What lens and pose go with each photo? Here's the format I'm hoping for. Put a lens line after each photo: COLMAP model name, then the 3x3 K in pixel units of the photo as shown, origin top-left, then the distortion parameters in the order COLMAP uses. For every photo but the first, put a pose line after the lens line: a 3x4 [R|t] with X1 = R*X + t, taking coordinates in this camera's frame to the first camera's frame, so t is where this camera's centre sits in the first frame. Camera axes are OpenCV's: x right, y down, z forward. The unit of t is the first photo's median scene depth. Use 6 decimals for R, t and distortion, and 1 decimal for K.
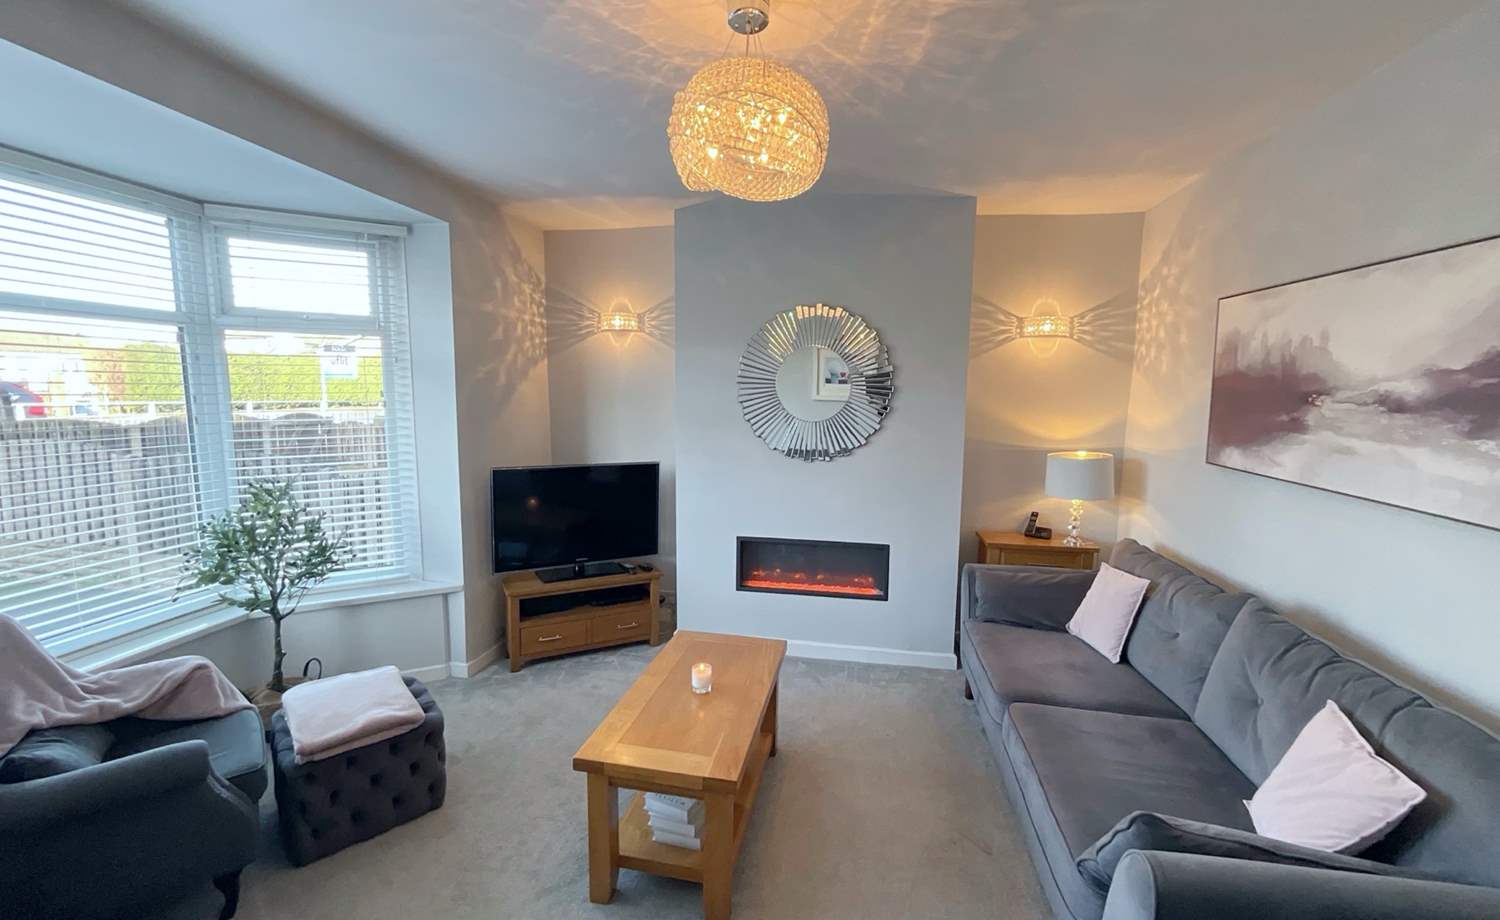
lens RADIAL K [[608.4, 0, 751.2], [0, 608.4, 460.6], [0, 0, 1]] dist [-0.001161, 0.001087]
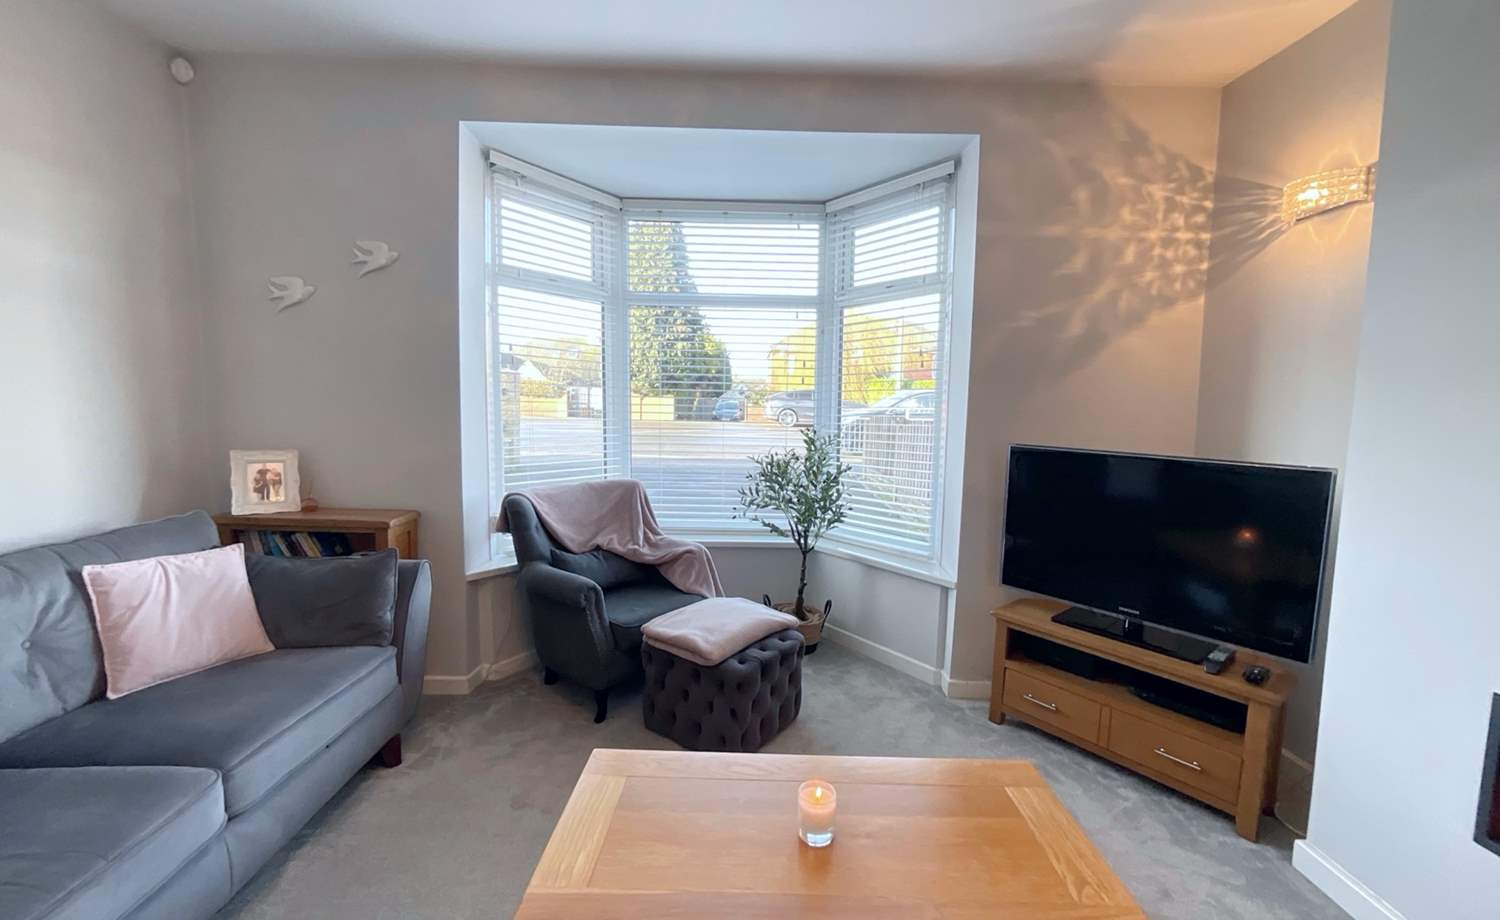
lens RADIAL K [[608.4, 0, 749.1], [0, 608.4, 458.6], [0, 0, 1]] dist [-0.001161, 0.001087]
pose [[0.180531, 0.080891, -0.980237, 0.246976], [-0.129086, 0.989941, 0.057918, 0.027588], [0.975062, 0.116079, 0.189157, 0.526526]]
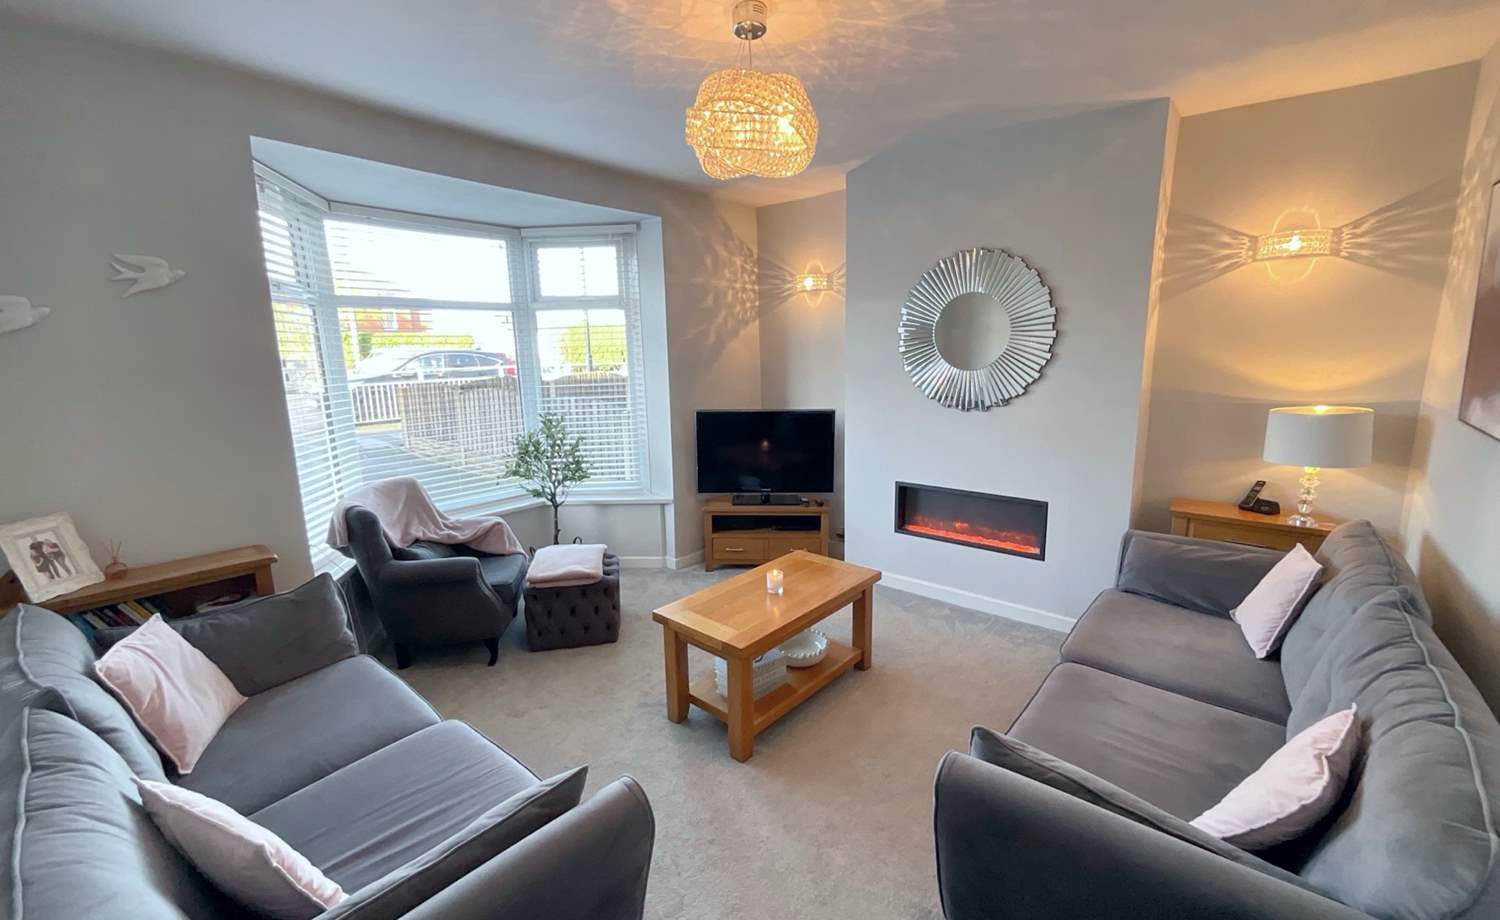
lens RADIAL K [[608.4, 0, 752.0], [0, 608.4, 460.4], [0, 0, 1]] dist [-0.001161, 0.001087]
pose [[0.864291, 0.062557, -0.499088, 0.302862], [-0.027899, 0.996671, 0.076611, 0.015705], [0.502219, -0.052290, 0.863158, -0.036649]]
